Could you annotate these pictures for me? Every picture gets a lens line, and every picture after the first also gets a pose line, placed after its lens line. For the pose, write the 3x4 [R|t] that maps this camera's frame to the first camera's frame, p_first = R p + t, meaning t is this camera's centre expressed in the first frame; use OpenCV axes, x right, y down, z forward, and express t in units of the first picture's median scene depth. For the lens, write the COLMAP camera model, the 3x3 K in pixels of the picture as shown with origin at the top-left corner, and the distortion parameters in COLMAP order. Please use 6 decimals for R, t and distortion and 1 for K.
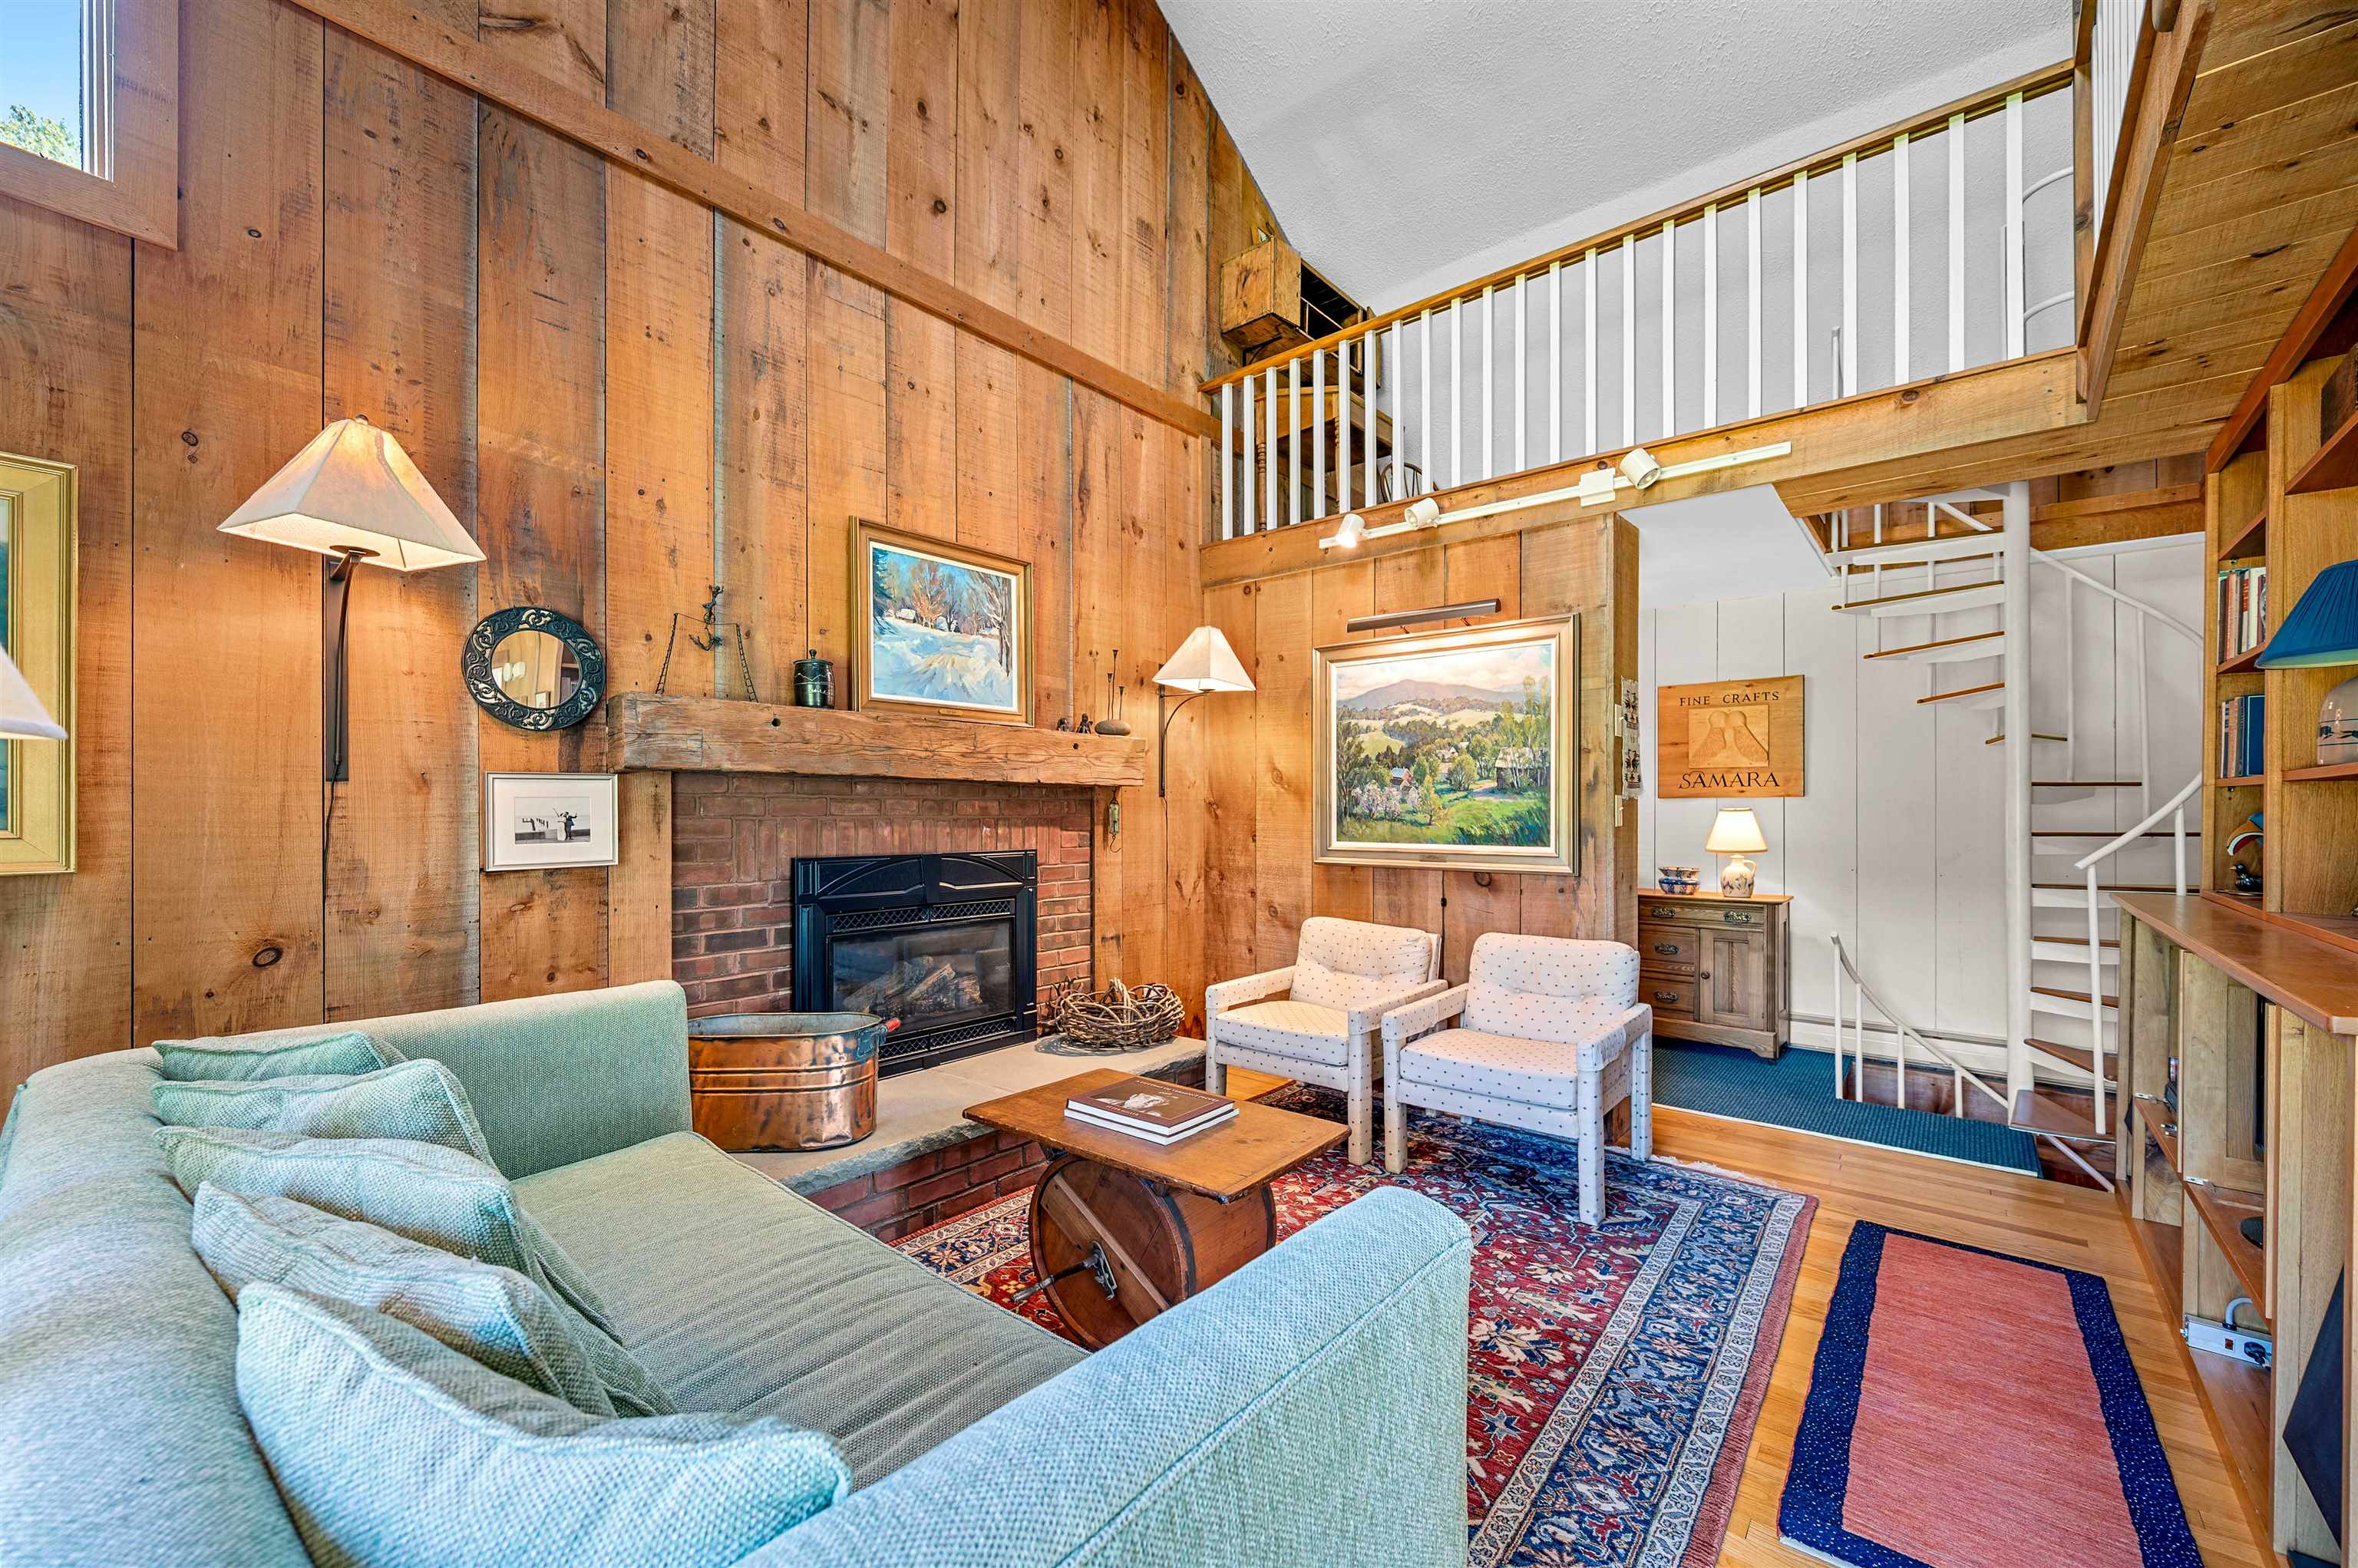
lens RADIAL K [[936.8, 0, 1169.5], [0, 936.8, 810.9], [0, 0, 1]] dist [0.001202, -0.000775]
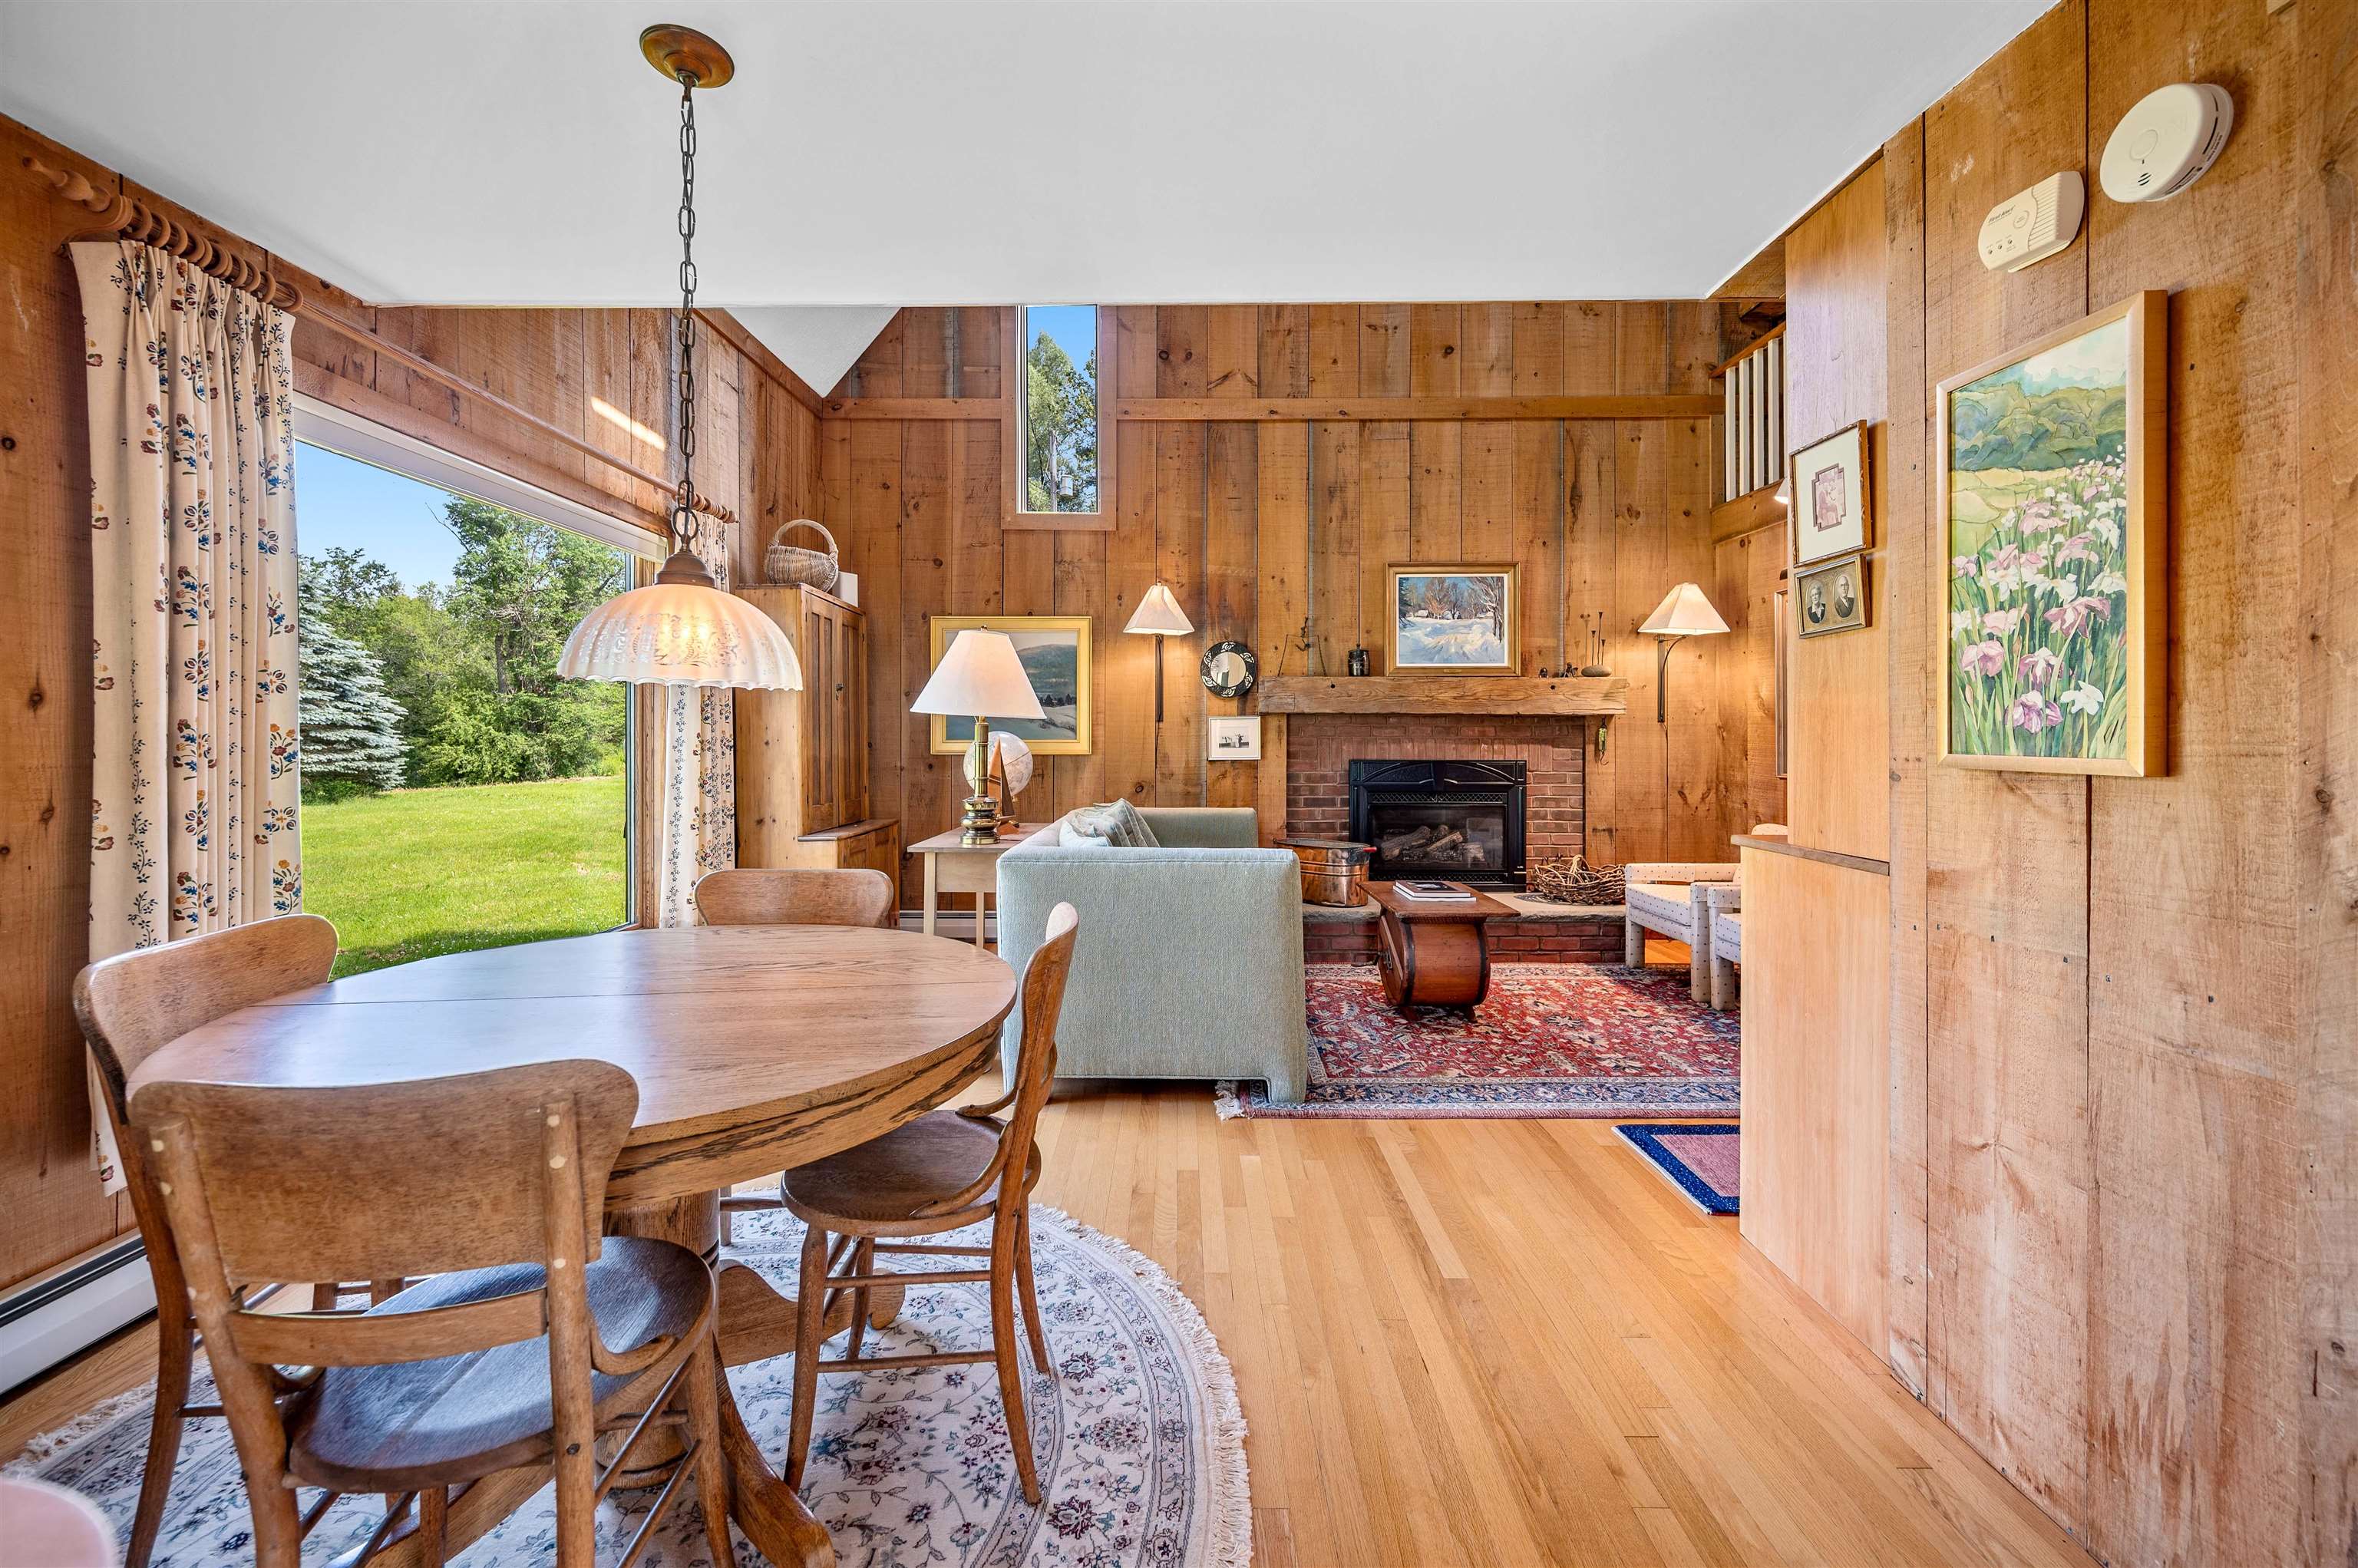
lens RADIAL K [[936.8, 0, 1178.8], [0, 936.8, 740.6], [0, 0, 1]] dist [0.001202, -0.000775]
pose [[0.643492, 0.001304, -0.765452, 0.844950], [0.000225, 0.999998, 0.001893, 0.010969], [0.765453, -0.001391, 0.643491, -0.458708]]
